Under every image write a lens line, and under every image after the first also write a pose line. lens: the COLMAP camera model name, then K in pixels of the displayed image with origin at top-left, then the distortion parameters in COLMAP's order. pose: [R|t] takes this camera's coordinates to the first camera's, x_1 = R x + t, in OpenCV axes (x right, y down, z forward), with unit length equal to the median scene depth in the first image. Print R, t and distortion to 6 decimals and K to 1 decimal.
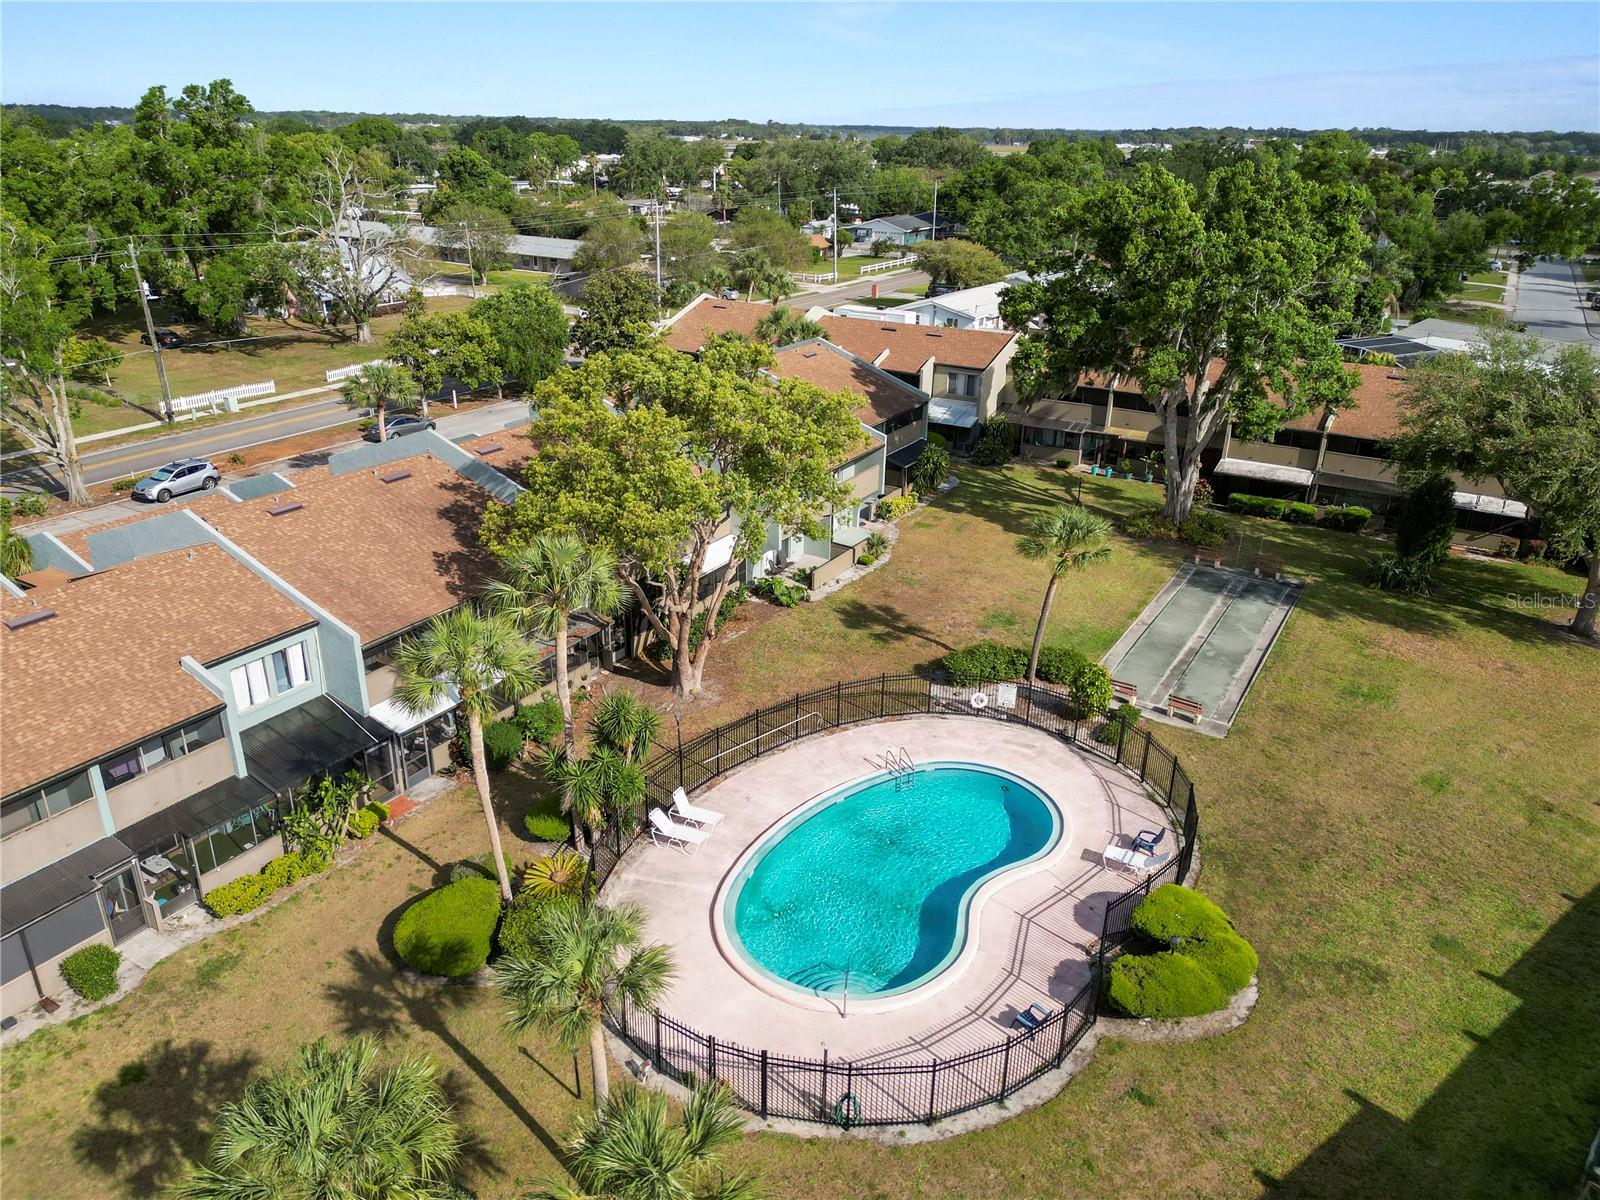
lens RADIAL K [[1121.1, 0, 793.0], [0, 1121.1, 603.2], [0, 0, 1]] dist [0.060233, -0.055627]
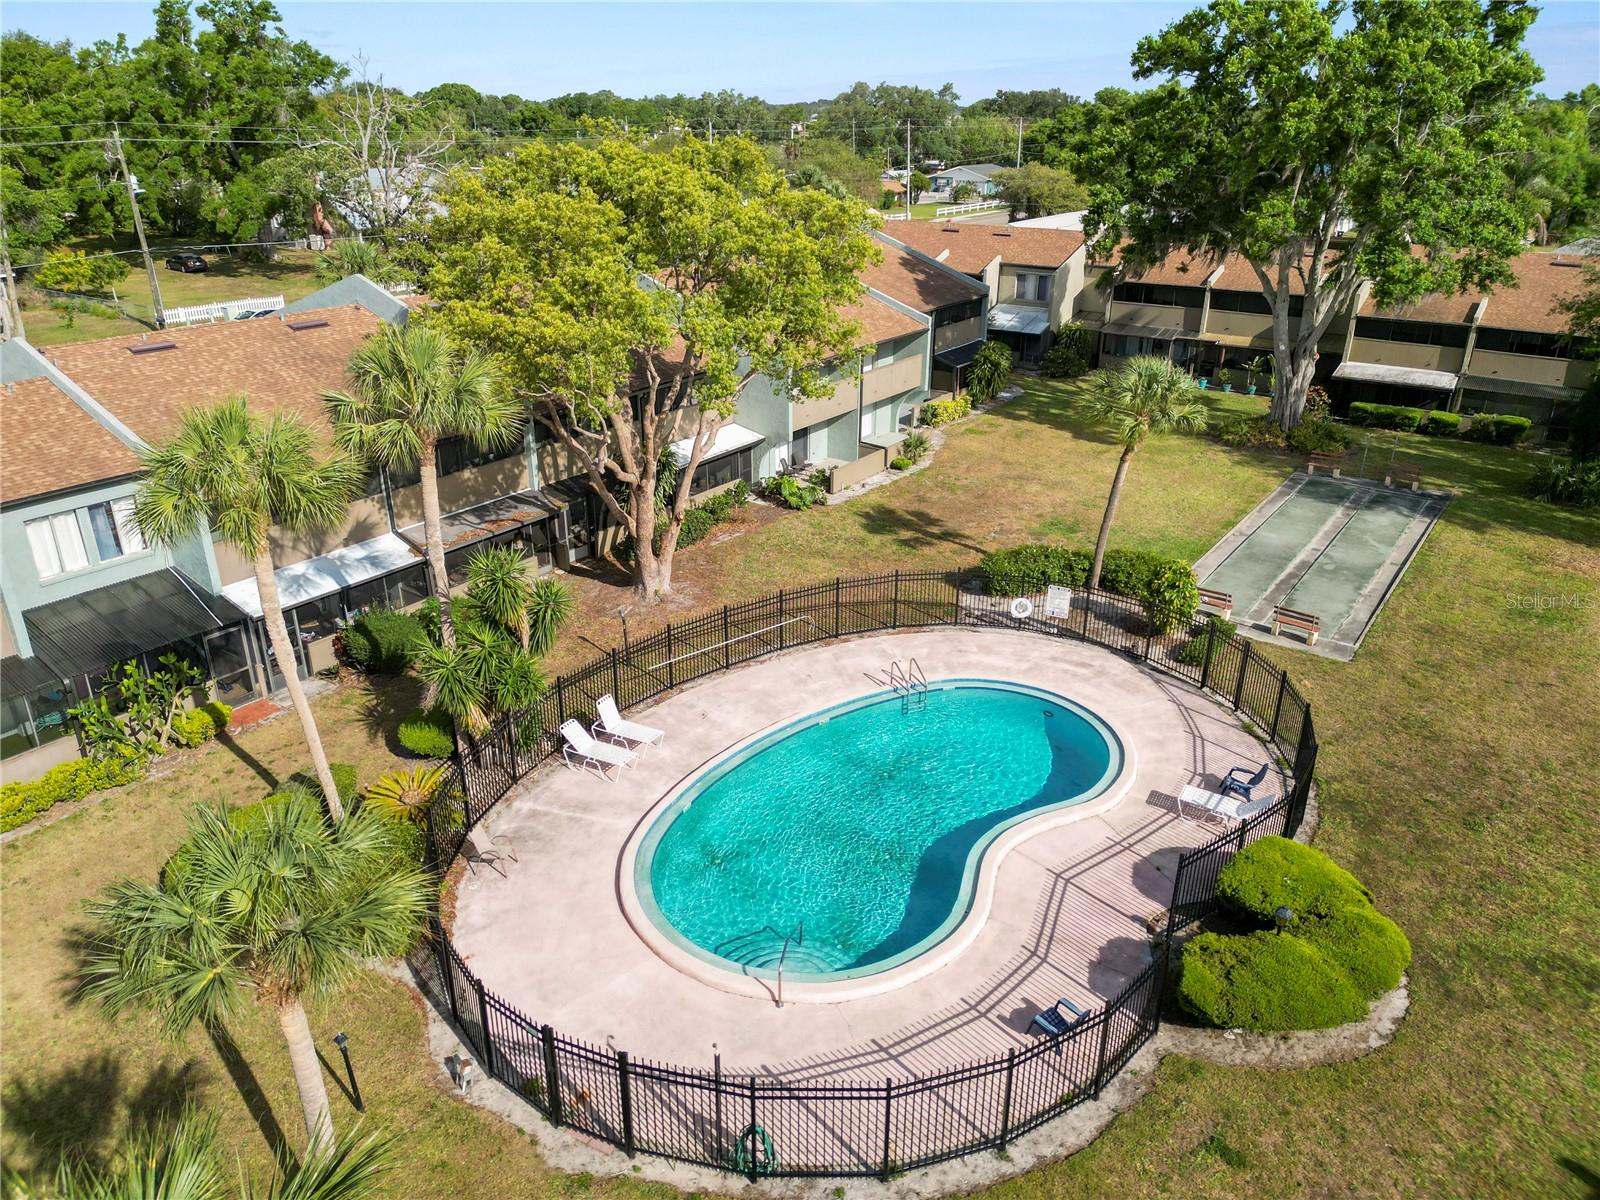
lens RADIAL K [[1121.1, 0, 795.0], [0, 1121.1, 602.4], [0, 0, 1]] dist [0.060233, -0.055627]
pose [[0.997174, 0.019420, -0.072571, 0.054957], [-0.018723, 0.999772, 0.010275, 0.064413], [0.072754, -0.008888, 0.997310, 0.179997]]
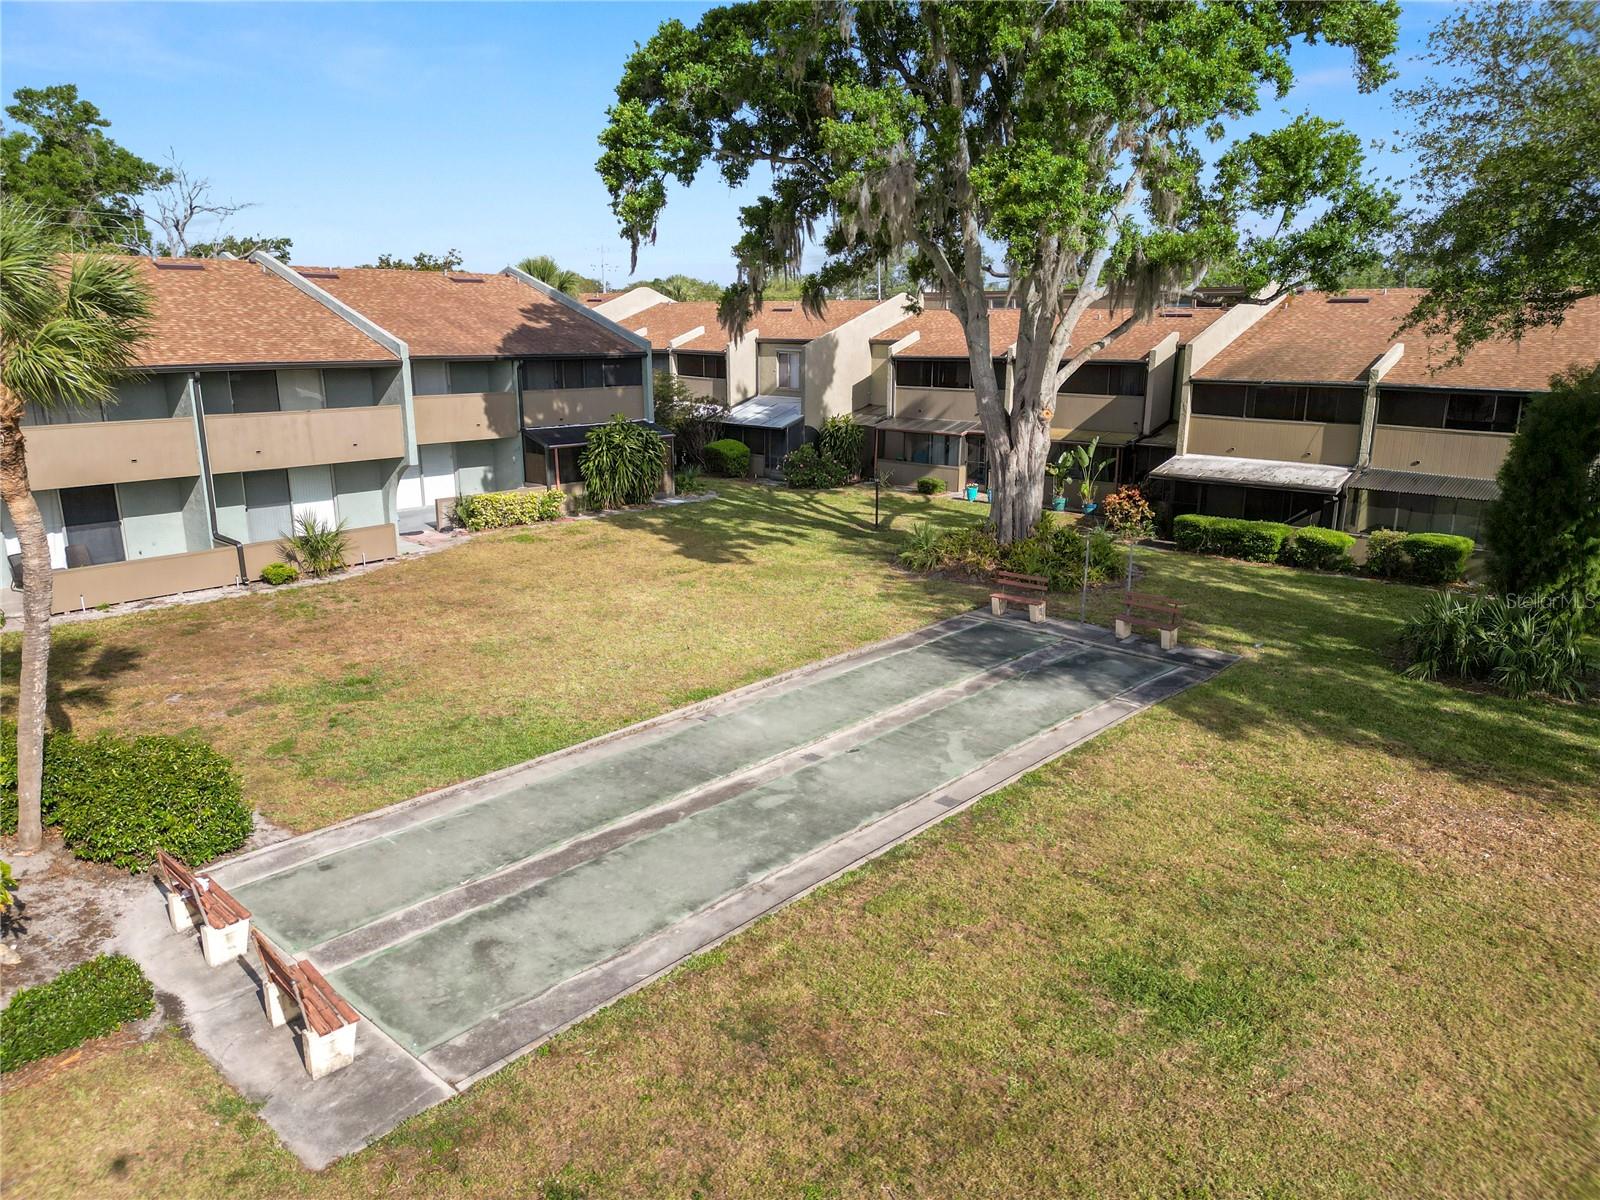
lens RADIAL K [[1121.1, 0, 801.5], [0, 1121.1, 599.6], [0, 0, 1]] dist [0.060233, -0.055627]
pose [[0.982305, 0.033686, -0.184231, 0.412580], [-0.062532, 0.986232, -0.153088, 0.034411], [0.176538, 0.161900, 0.970888, 0.647153]]
